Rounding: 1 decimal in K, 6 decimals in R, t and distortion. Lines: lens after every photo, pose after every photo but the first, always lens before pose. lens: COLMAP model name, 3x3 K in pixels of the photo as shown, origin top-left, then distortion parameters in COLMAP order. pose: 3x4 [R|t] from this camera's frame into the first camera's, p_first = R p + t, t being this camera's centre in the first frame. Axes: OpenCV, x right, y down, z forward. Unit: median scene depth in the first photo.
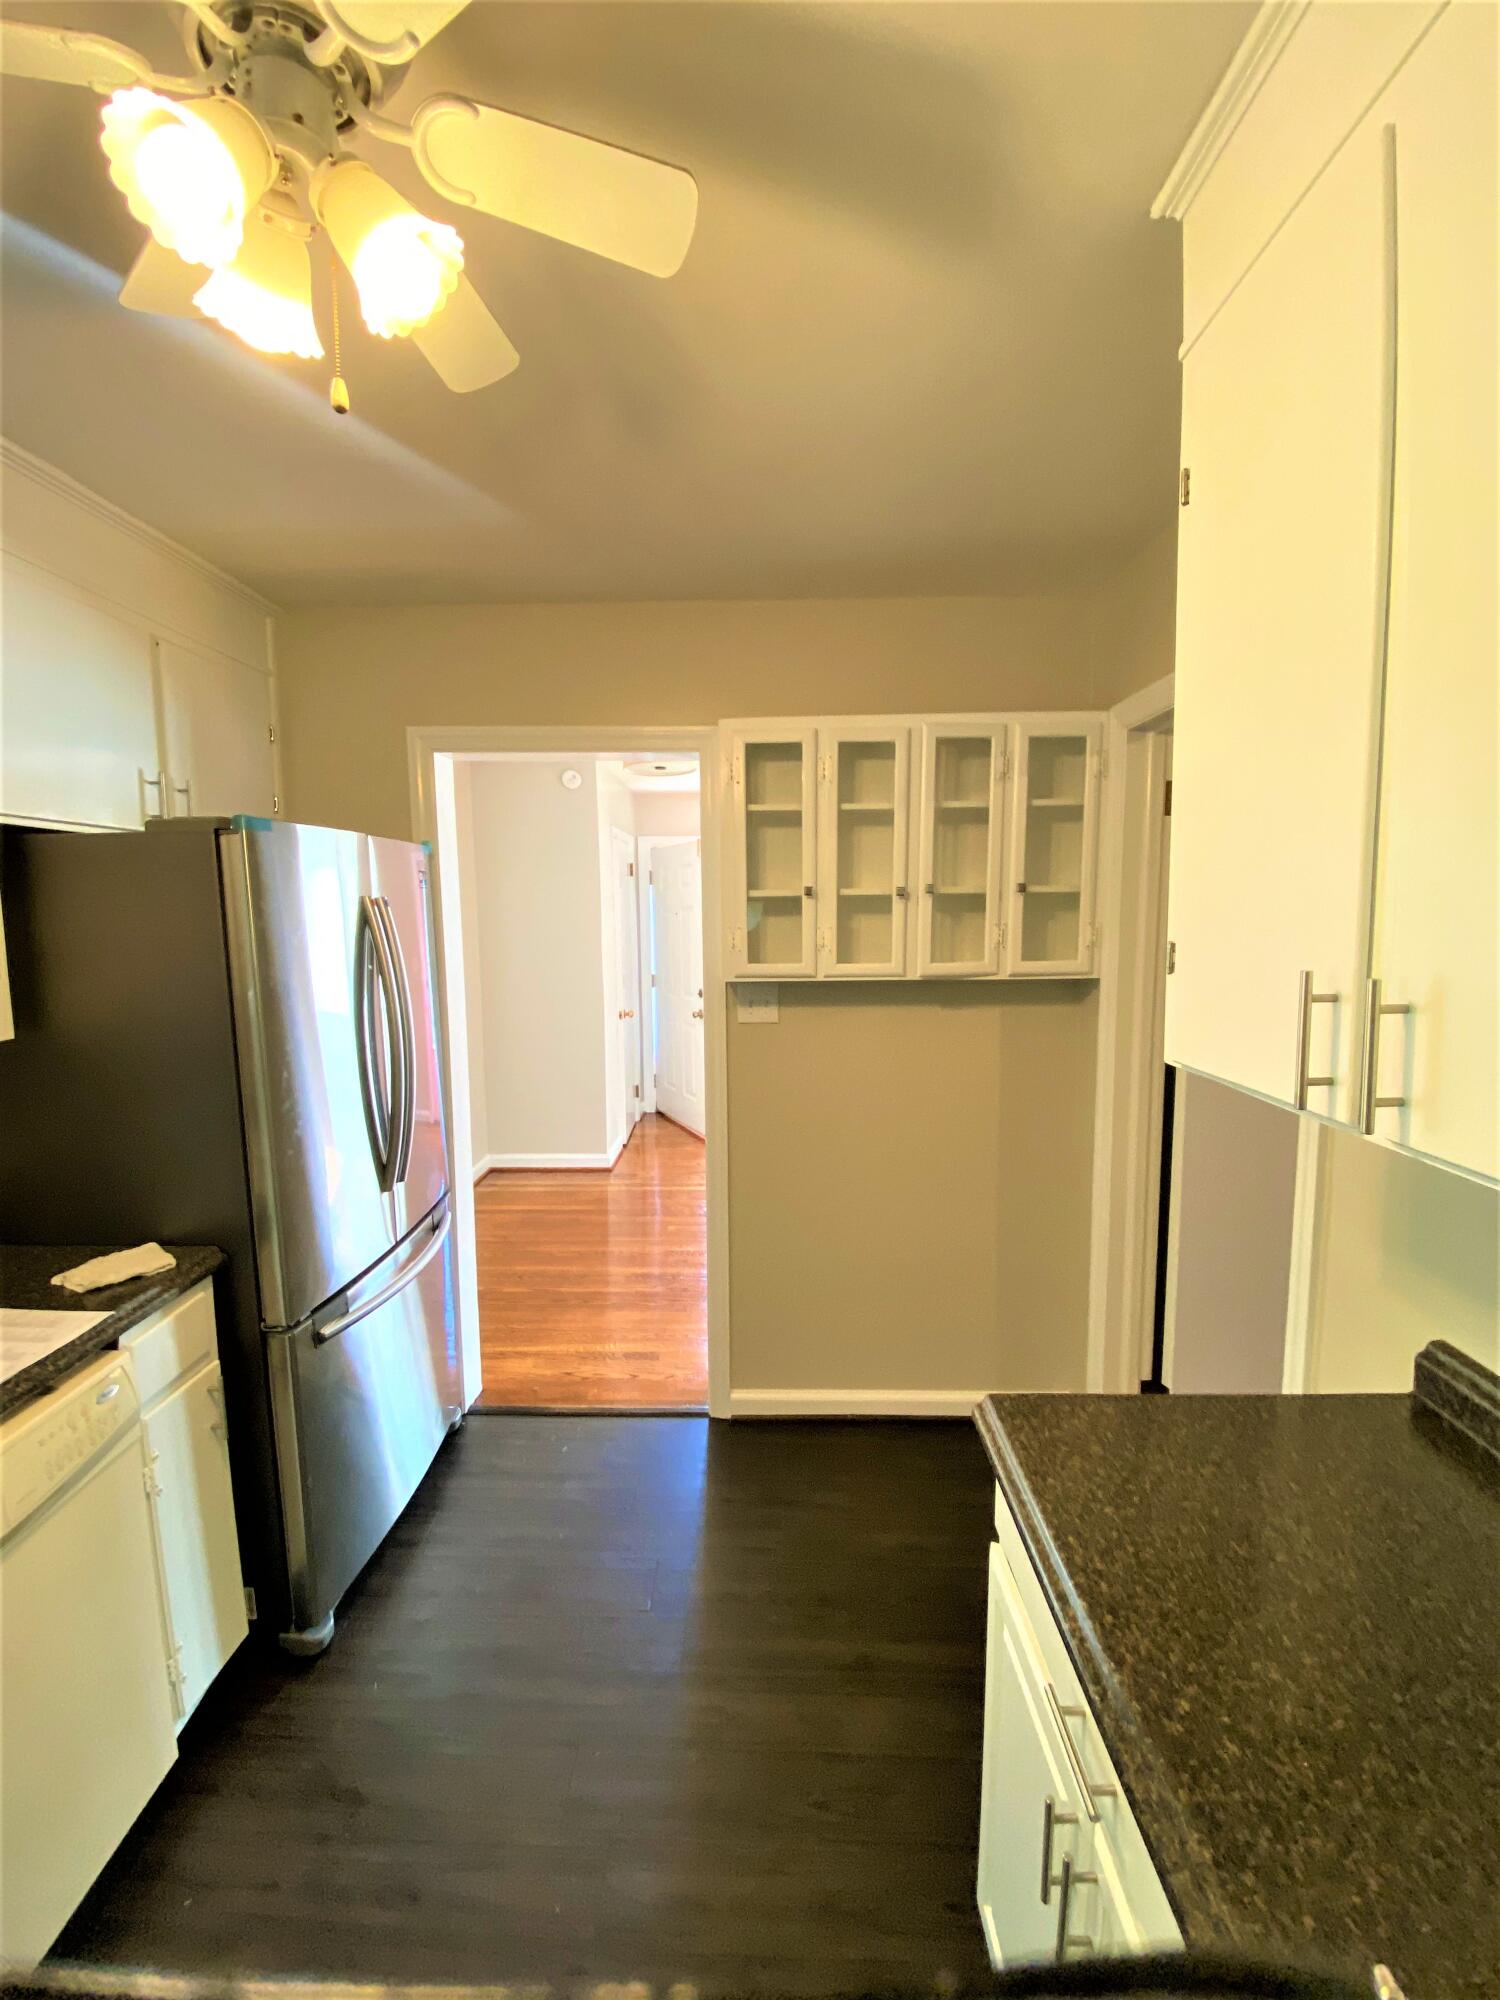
lens RADIAL K [[806.1, 0, 748.3], [0, 806.1, 988.7], [0, 0, 1]] dist [0.032630, -0.028468]
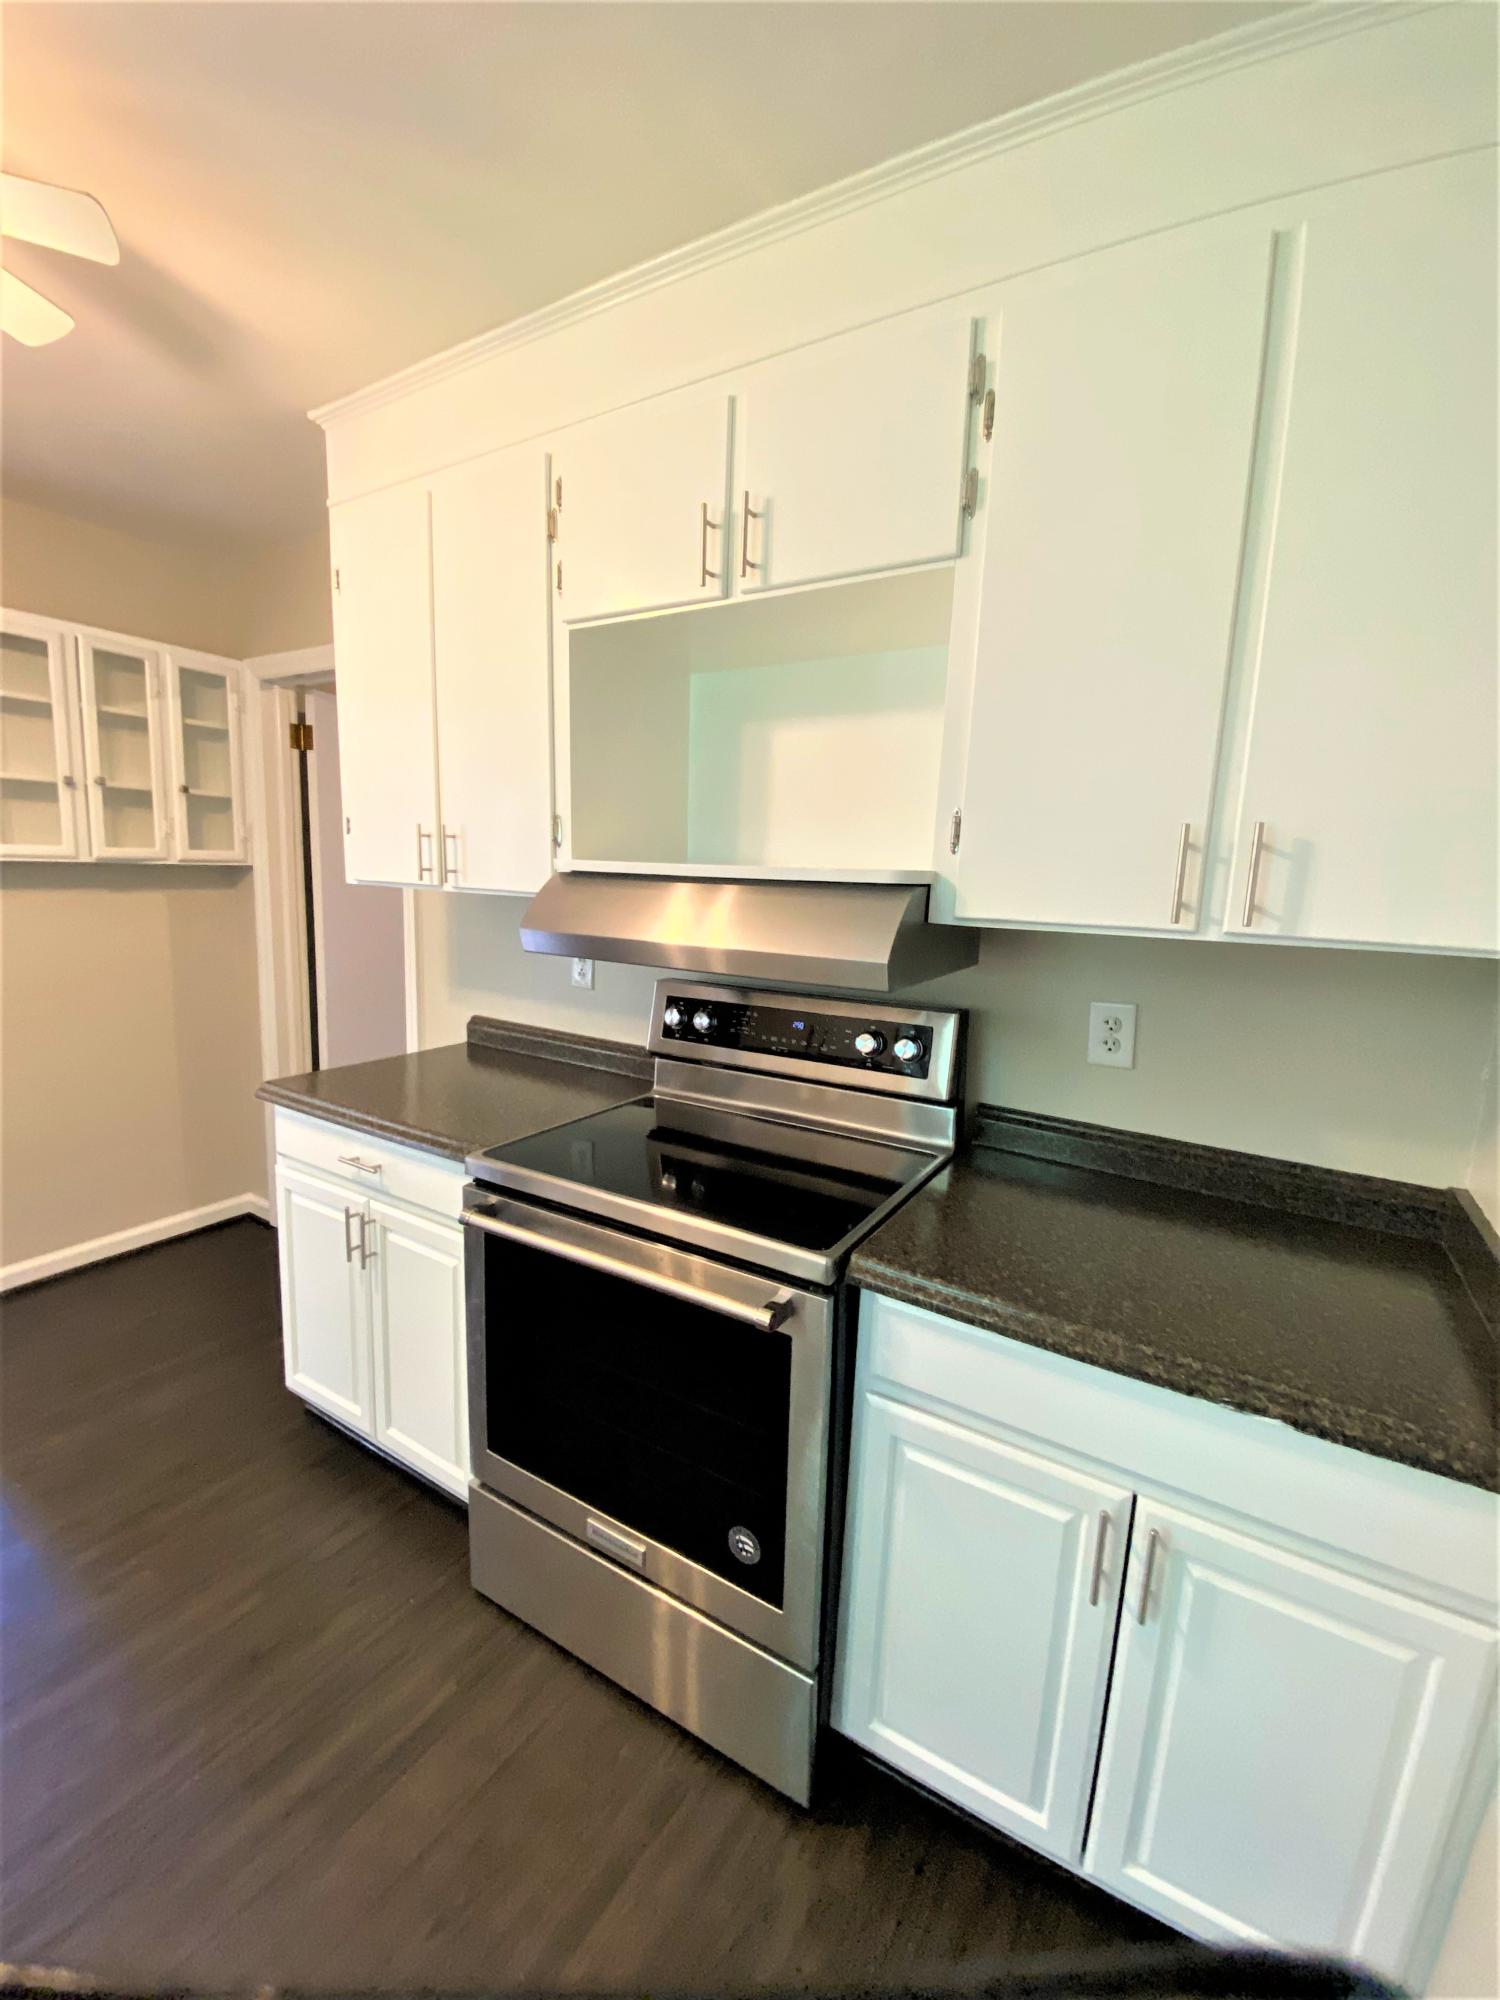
lens RADIAL K [[806.1, 0, 748.3], [0, 806.1, 988.7], [0, 0, 1]] dist [0.032630, -0.028468]
pose [[0.495110, -0.102286, 0.862788, -0.347408], [0.042141, 0.994704, 0.093742, 0.100973], [-0.867808, -0.010054, 0.496799, -0.383479]]
